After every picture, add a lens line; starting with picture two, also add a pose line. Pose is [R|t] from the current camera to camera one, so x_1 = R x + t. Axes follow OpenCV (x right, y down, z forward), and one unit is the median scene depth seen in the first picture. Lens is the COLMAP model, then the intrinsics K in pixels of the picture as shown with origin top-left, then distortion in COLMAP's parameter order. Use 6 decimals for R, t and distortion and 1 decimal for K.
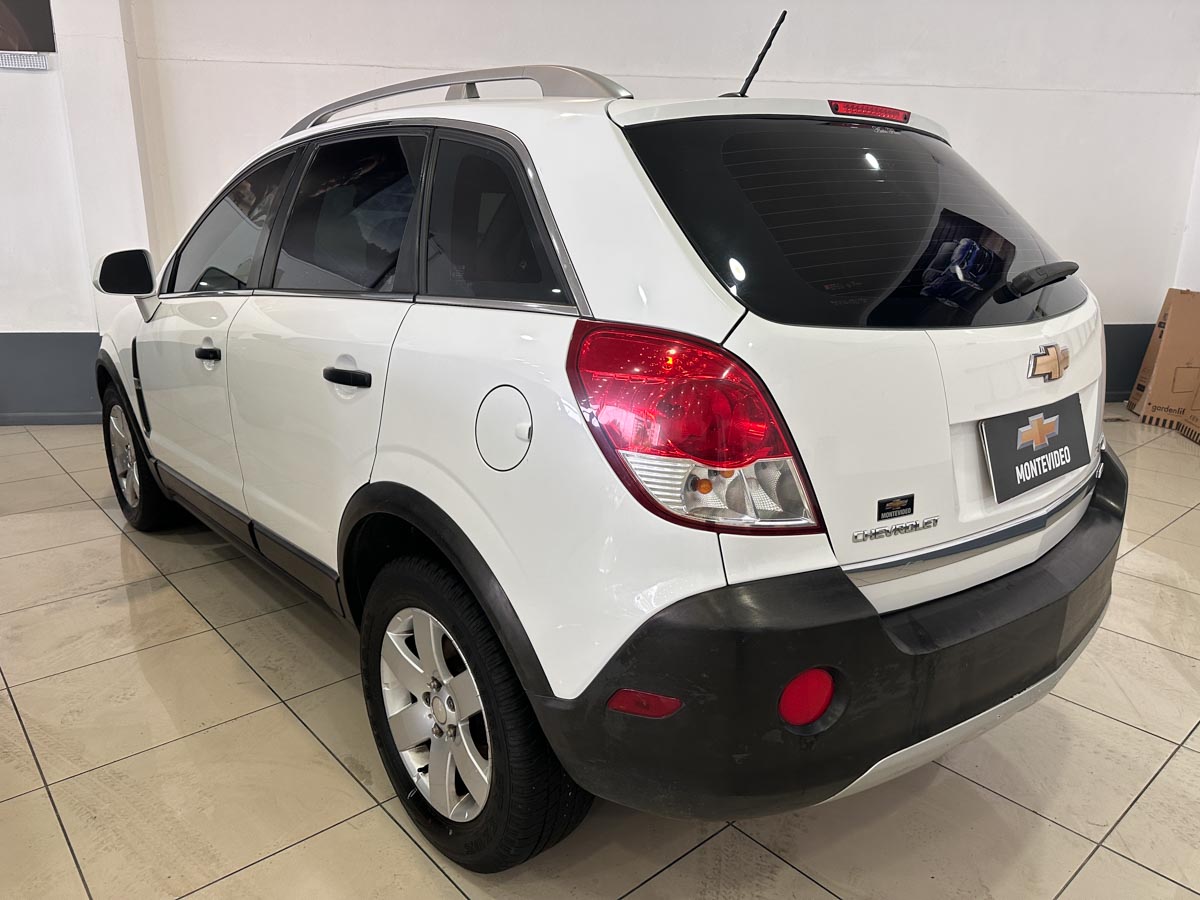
lens RADIAL K [[840.3, 0, 600.0], [0, 840.3, 450.0], [0, 0, 1]] dist [0.055962, -0.064721]
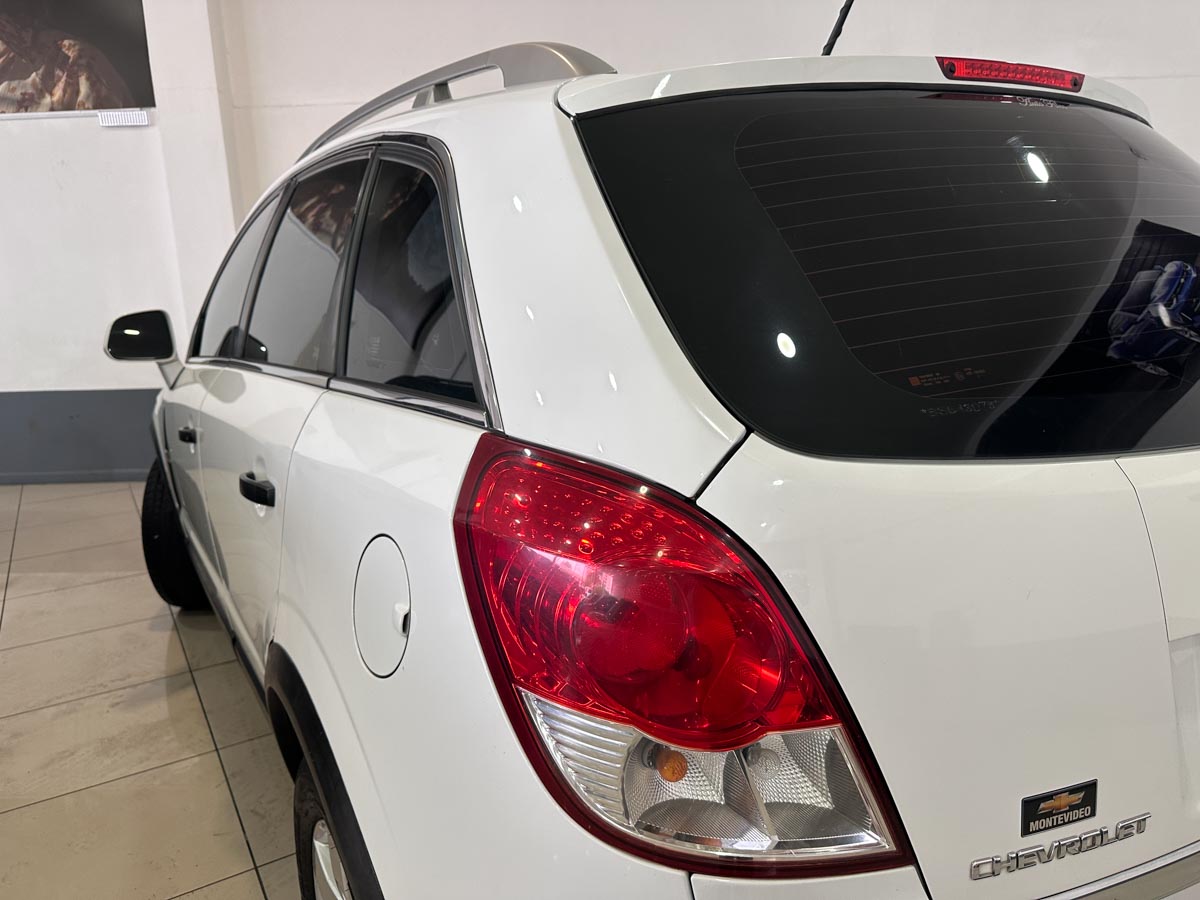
lens RADIAL K [[843.8, 0, 620.7], [0, 843.8, 455.4], [0, 0, 1]] dist [0.005232, -0.004729]
pose [[0.987100, 0.001422, -0.160096, 0.136655], [-0.006450, 0.999502, -0.030886, -0.102195], [0.159972, 0.031520, 0.986618, 0.360418]]
